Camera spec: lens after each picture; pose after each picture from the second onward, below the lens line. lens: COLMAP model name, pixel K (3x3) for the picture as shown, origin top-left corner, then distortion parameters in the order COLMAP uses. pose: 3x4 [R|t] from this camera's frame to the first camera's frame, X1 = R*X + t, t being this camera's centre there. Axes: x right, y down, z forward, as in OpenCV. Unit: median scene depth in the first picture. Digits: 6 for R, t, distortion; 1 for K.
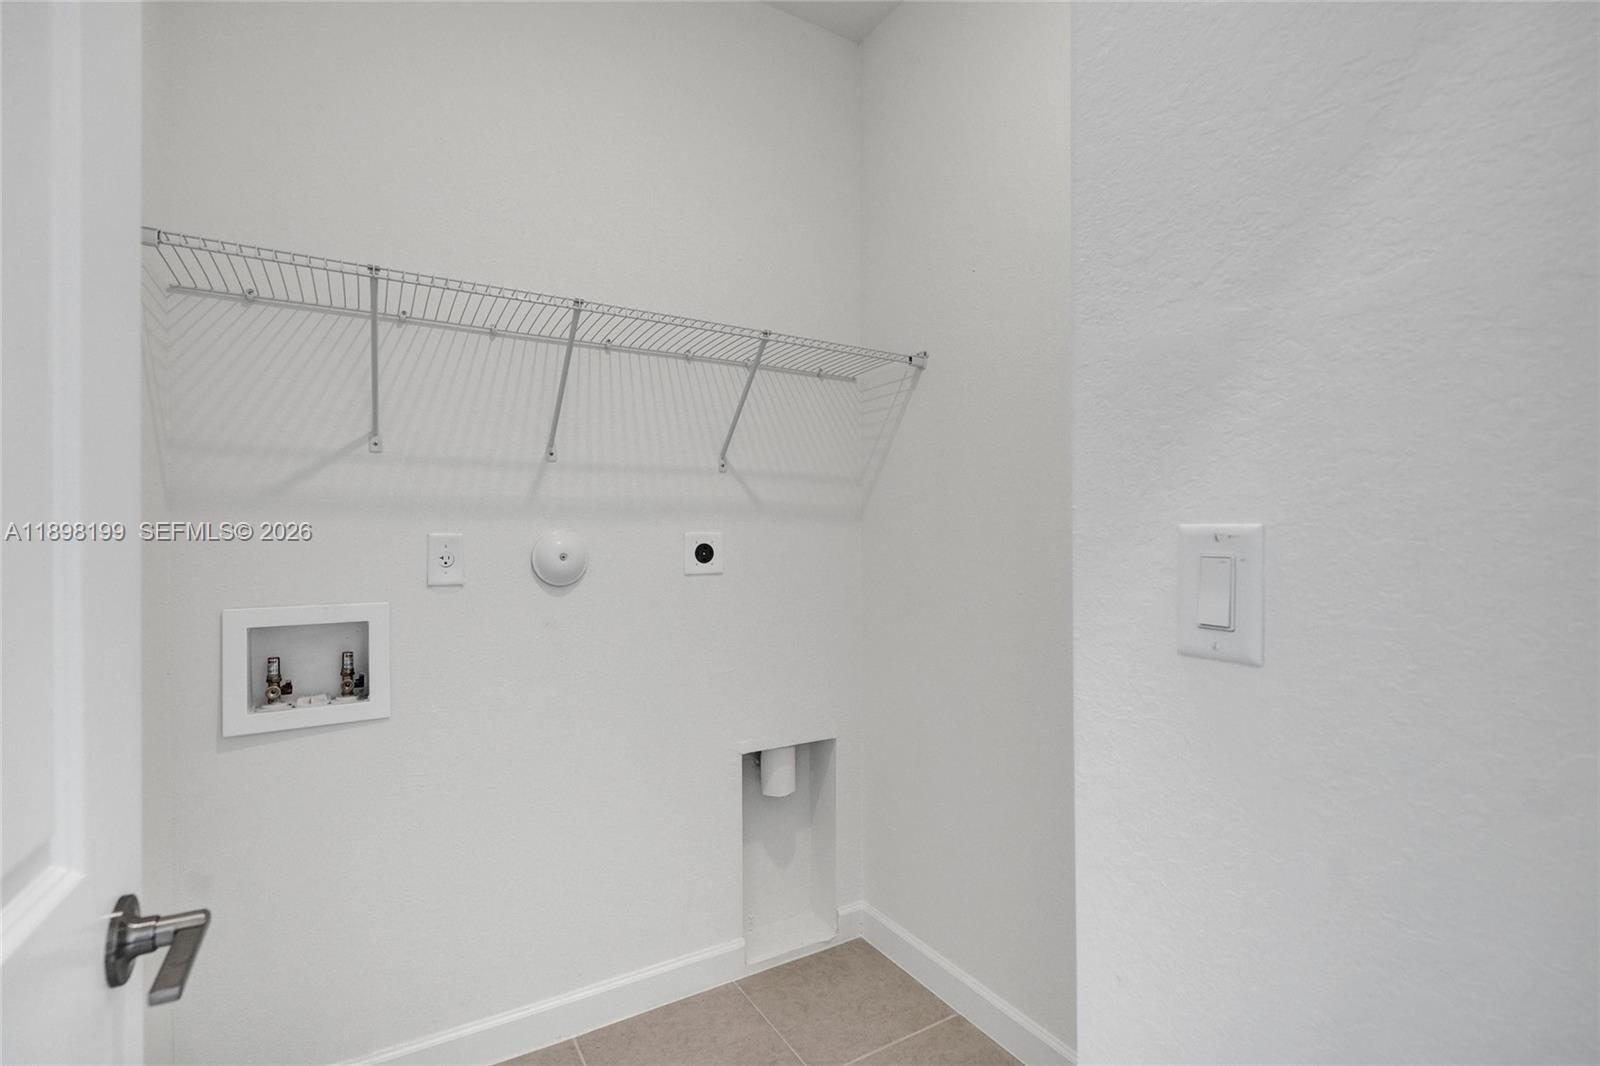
lens RADIAL K [[736.1, 0, 808.9], [0, 736.1, 541.6], [0, 0, 1]] dist [-0.001081, -0.000482]
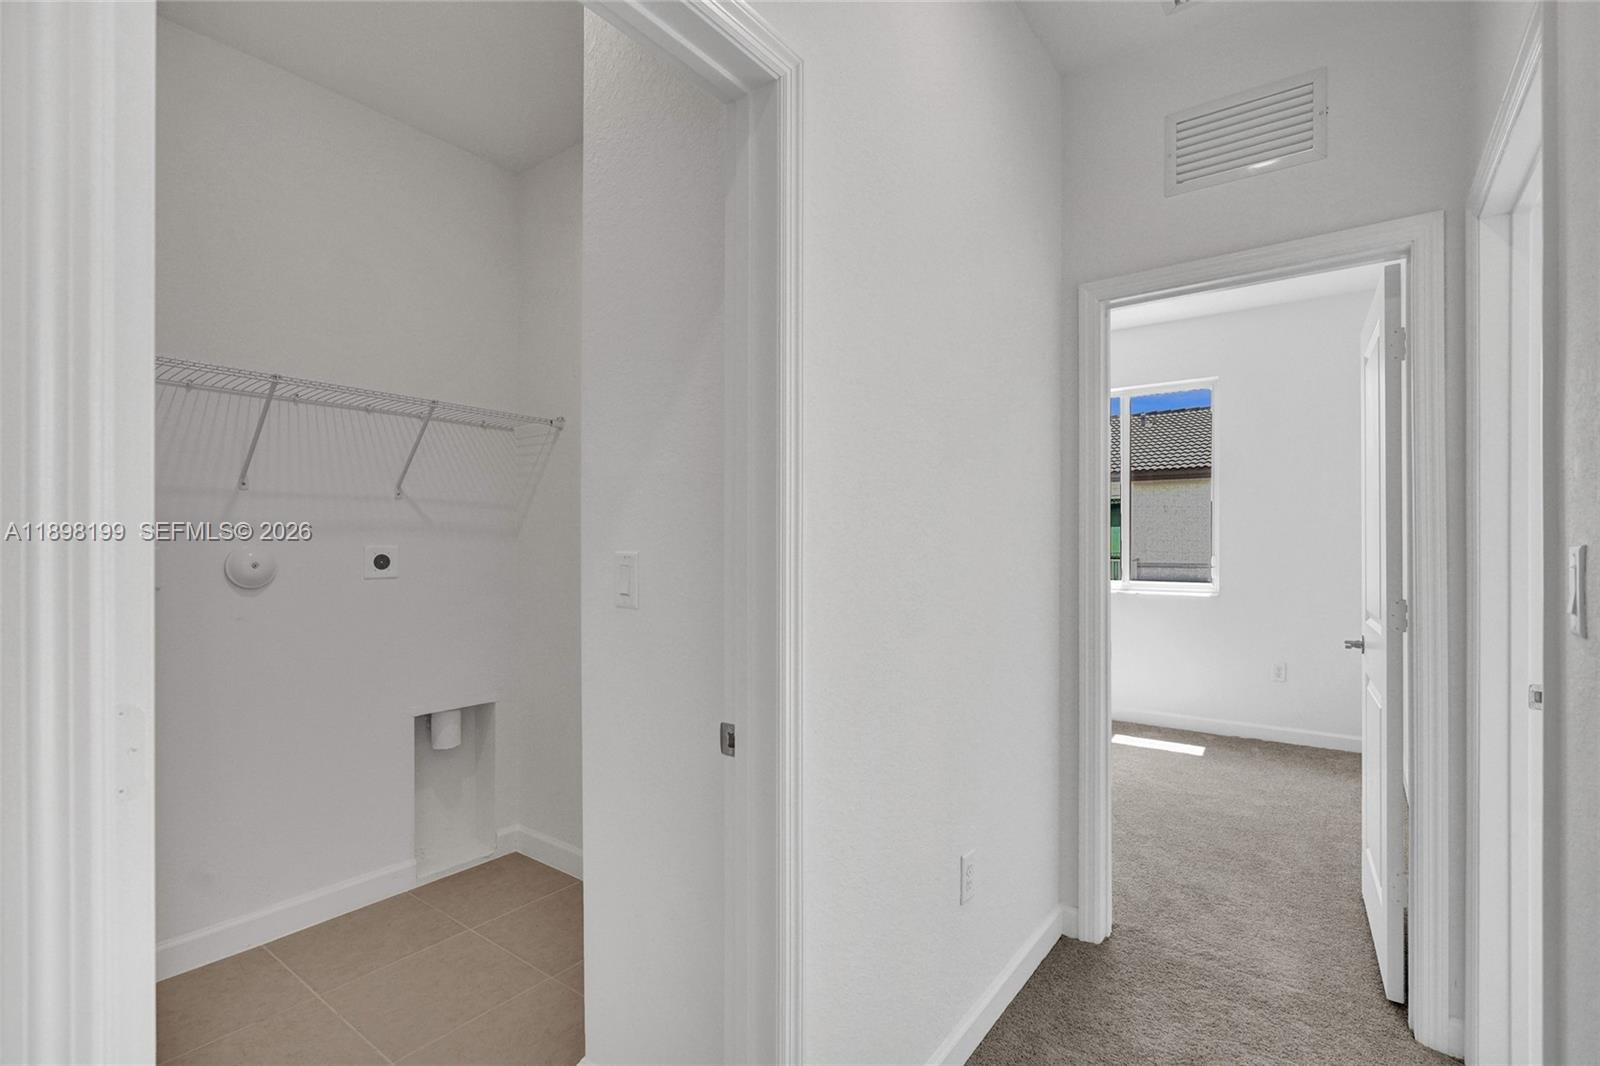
lens RADIAL K [[736.1, 0, 808.9], [0, 736.1, 541.6], [0, 0, 1]] dist [-0.001081, -0.000482]
pose [[0.925351, 0.004415, 0.379086, 0.059502], [-0.002790, 0.999984, -0.004838, -0.015096], [-0.379102, 0.003419, 0.925349, -0.463560]]
